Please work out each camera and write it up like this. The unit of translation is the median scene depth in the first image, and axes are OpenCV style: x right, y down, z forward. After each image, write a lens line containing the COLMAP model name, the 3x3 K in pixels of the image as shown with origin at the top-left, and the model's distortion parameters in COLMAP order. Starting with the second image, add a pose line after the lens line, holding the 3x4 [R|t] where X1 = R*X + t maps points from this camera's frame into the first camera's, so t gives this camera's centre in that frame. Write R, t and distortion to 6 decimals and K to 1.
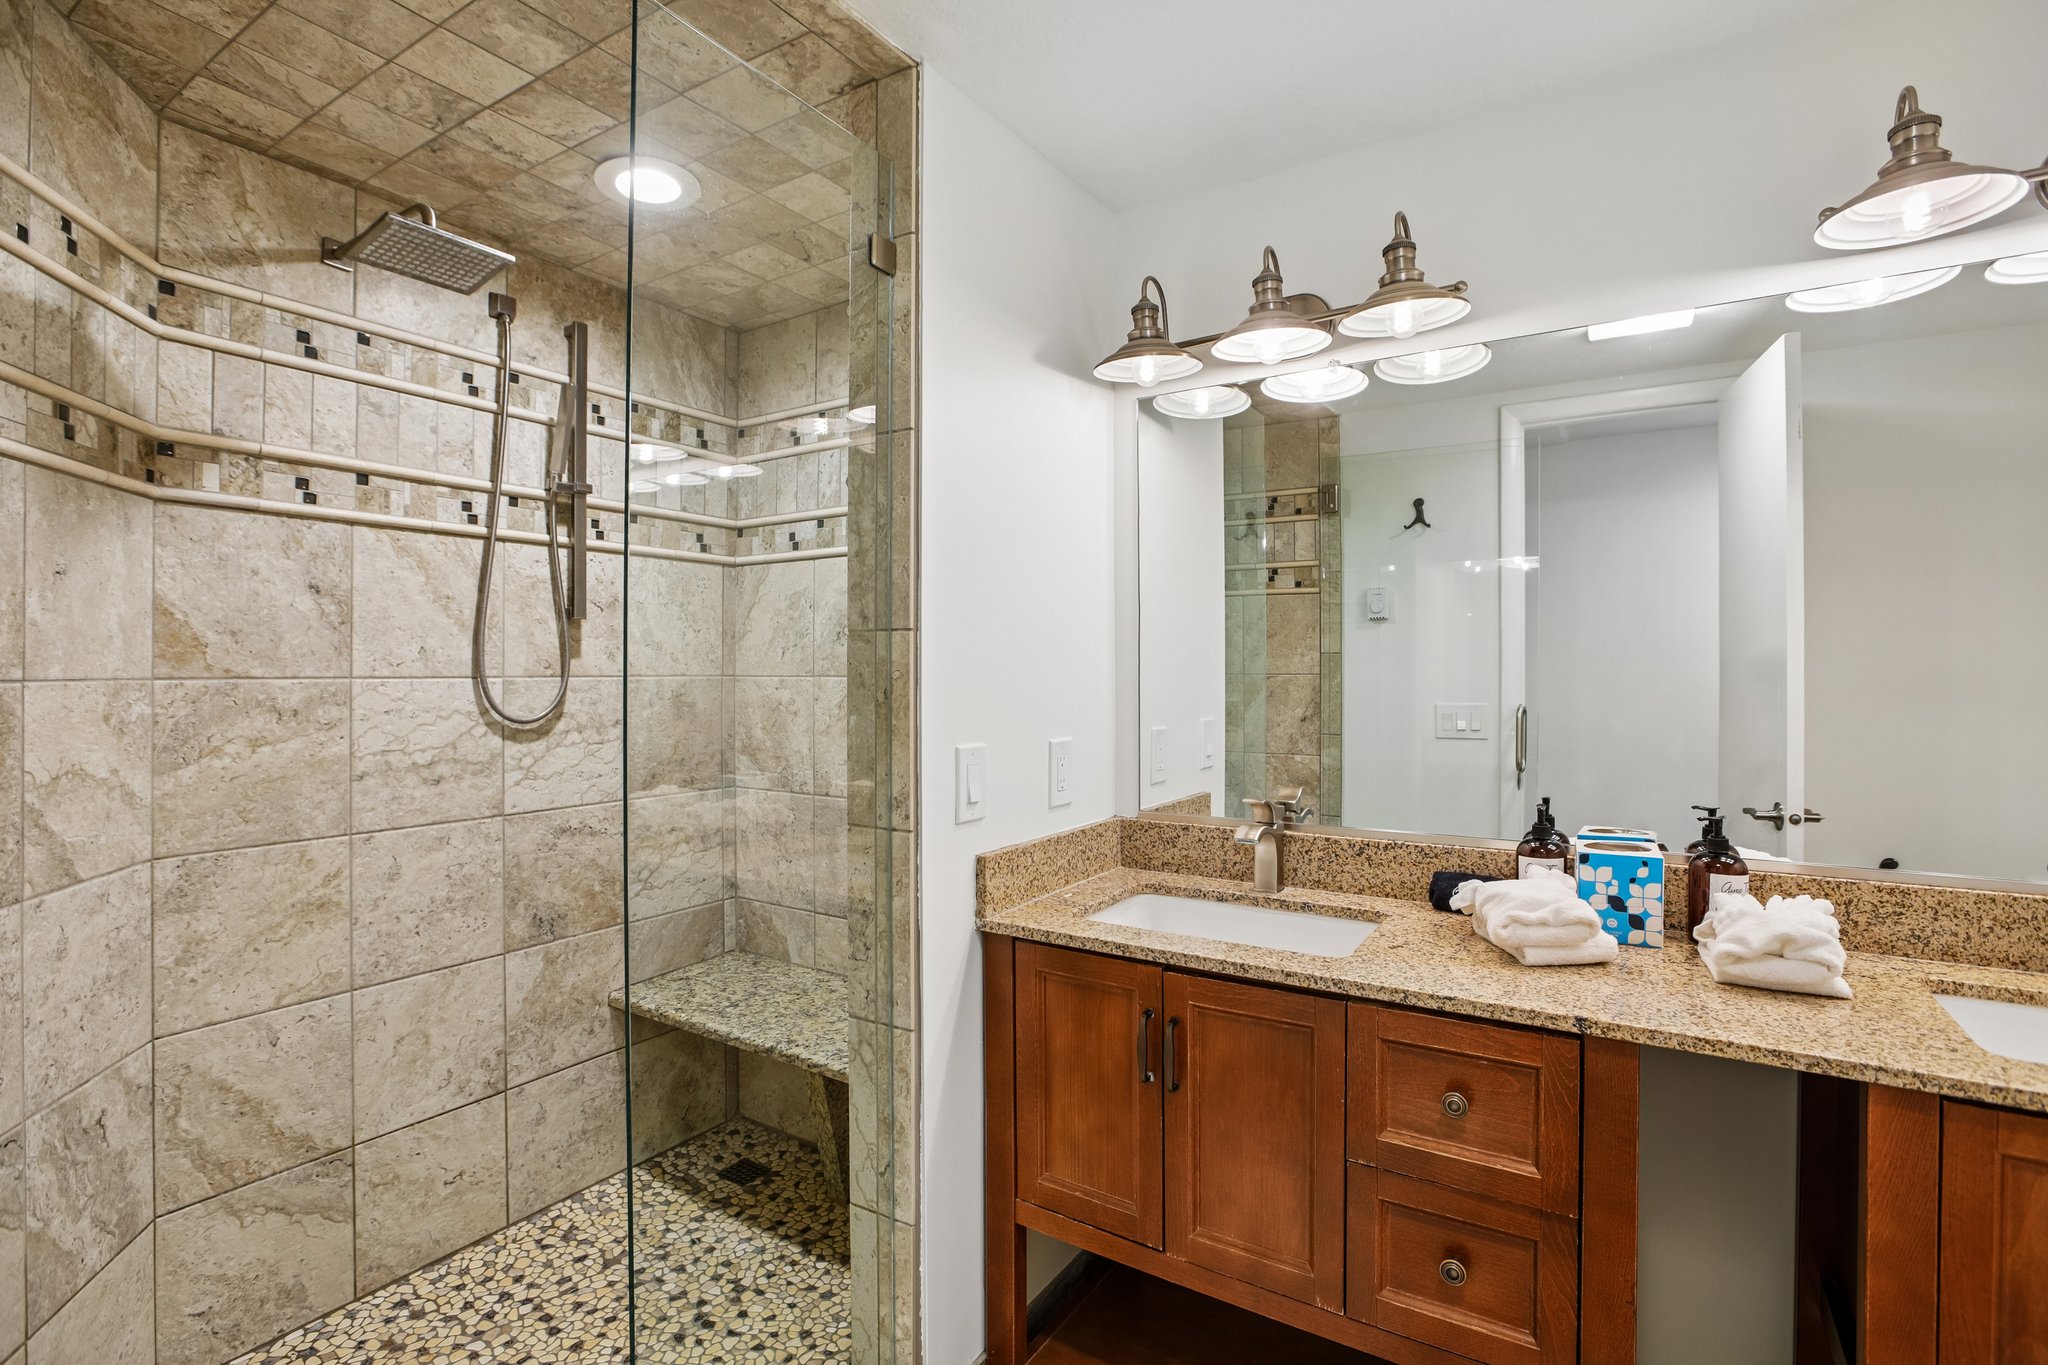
lens RADIAL K [[964.9, 0, 1025.1], [0, 964.9, 672.3], [0, 0, 1]] dist [-0.050316, 0.018403]
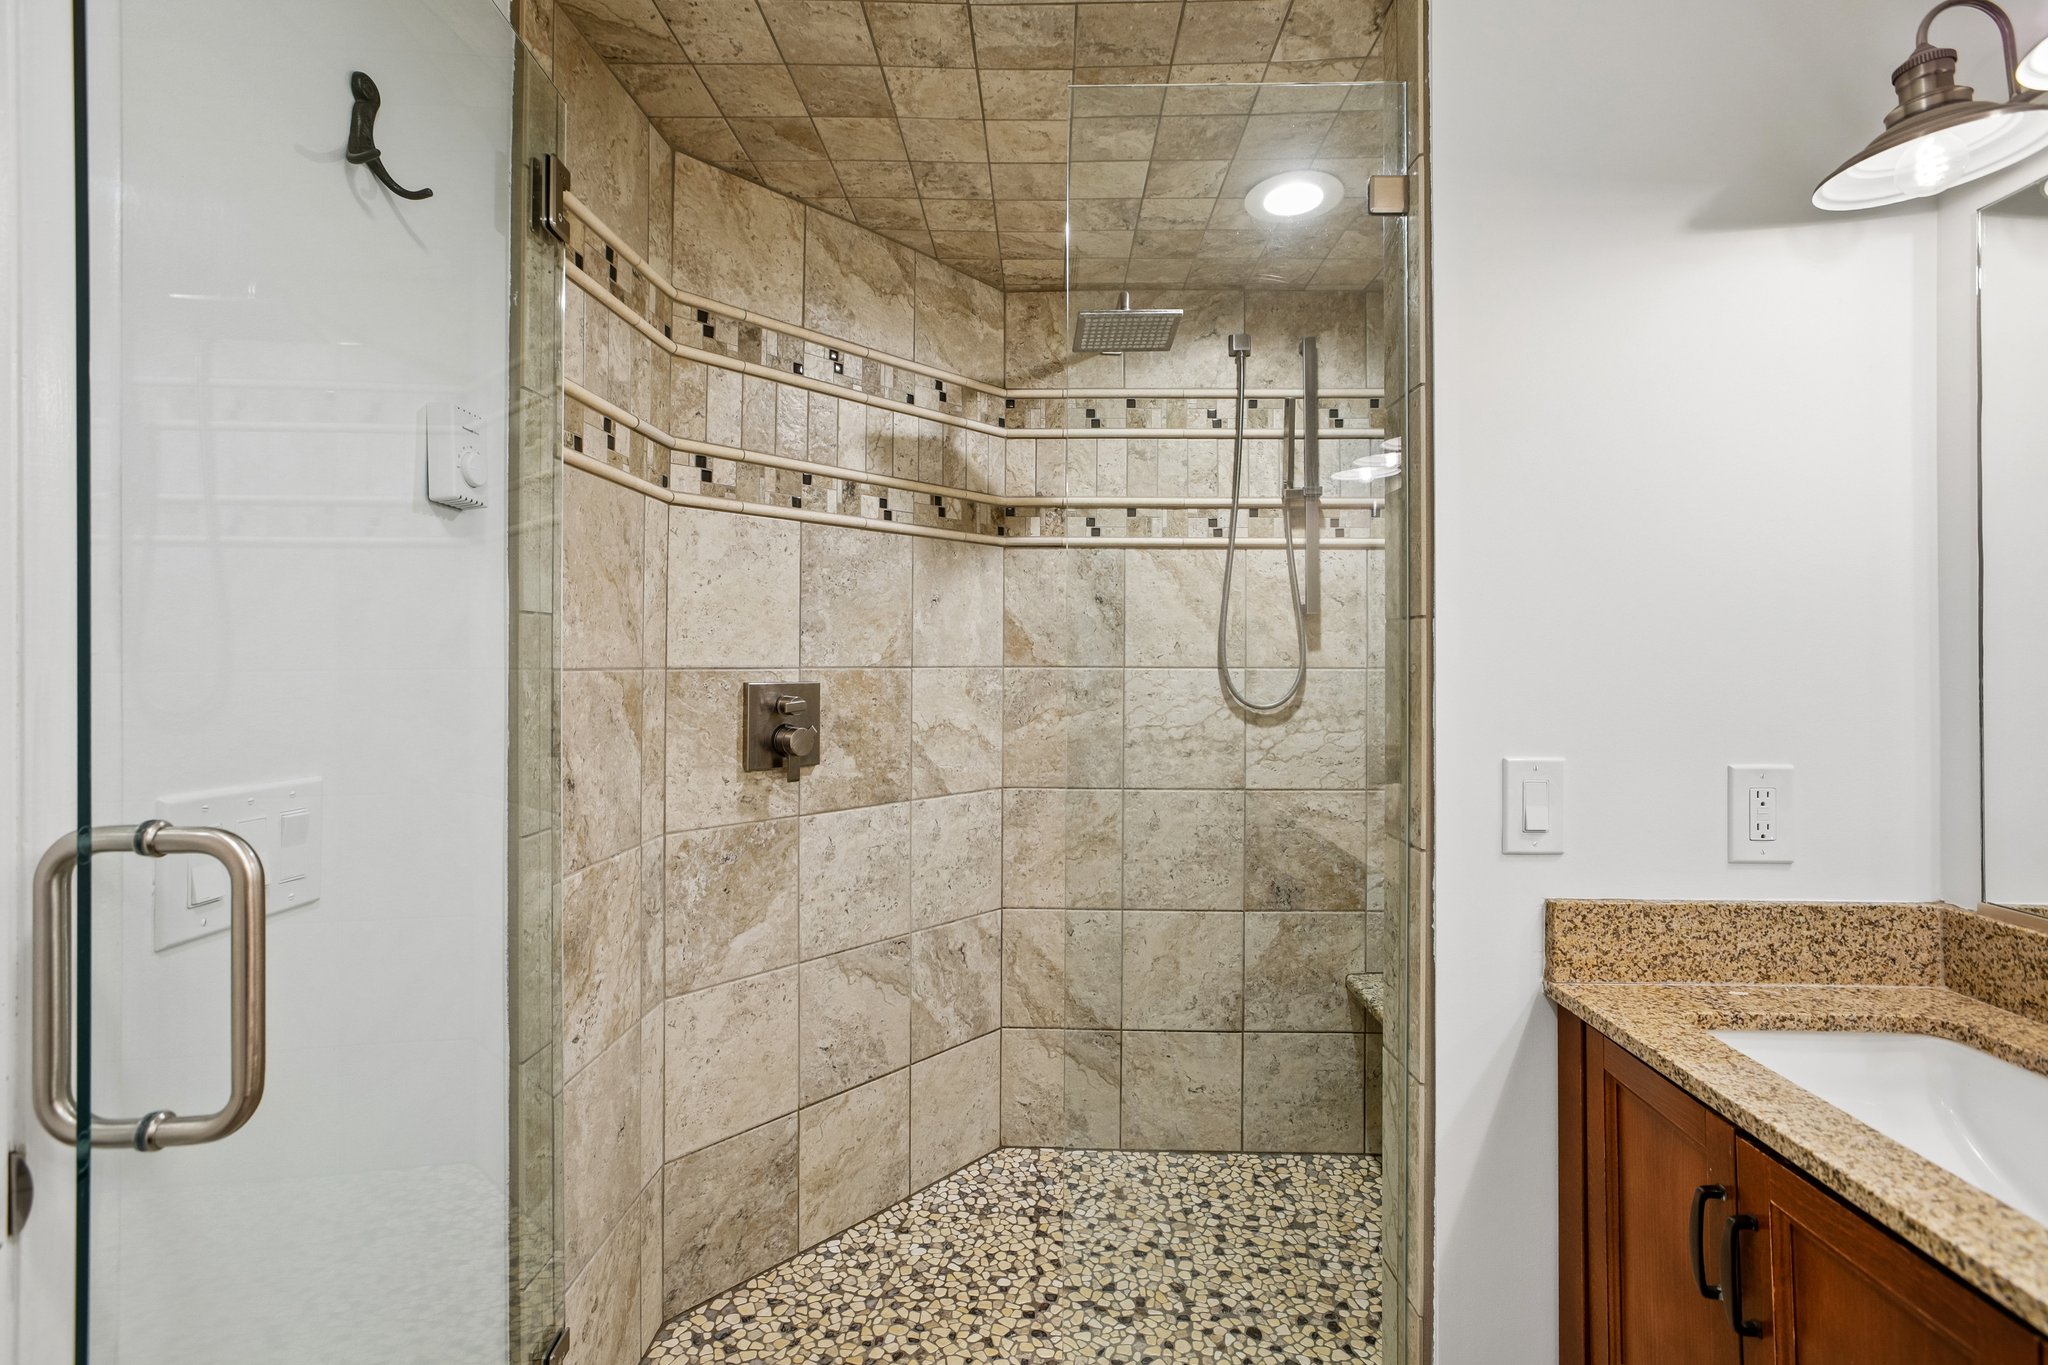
lens RADIAL K [[964.9, 0, 1029.6], [0, 964.9, 651.8], [0, 0, 1]] dist [-0.050316, 0.018403]
pose [[0.500440, -0.007485, -0.865739, 0.397175], [-0.005061, 0.999920, -0.011570, 0.000954], [0.865757, 0.010172, 0.500362, 0.249378]]
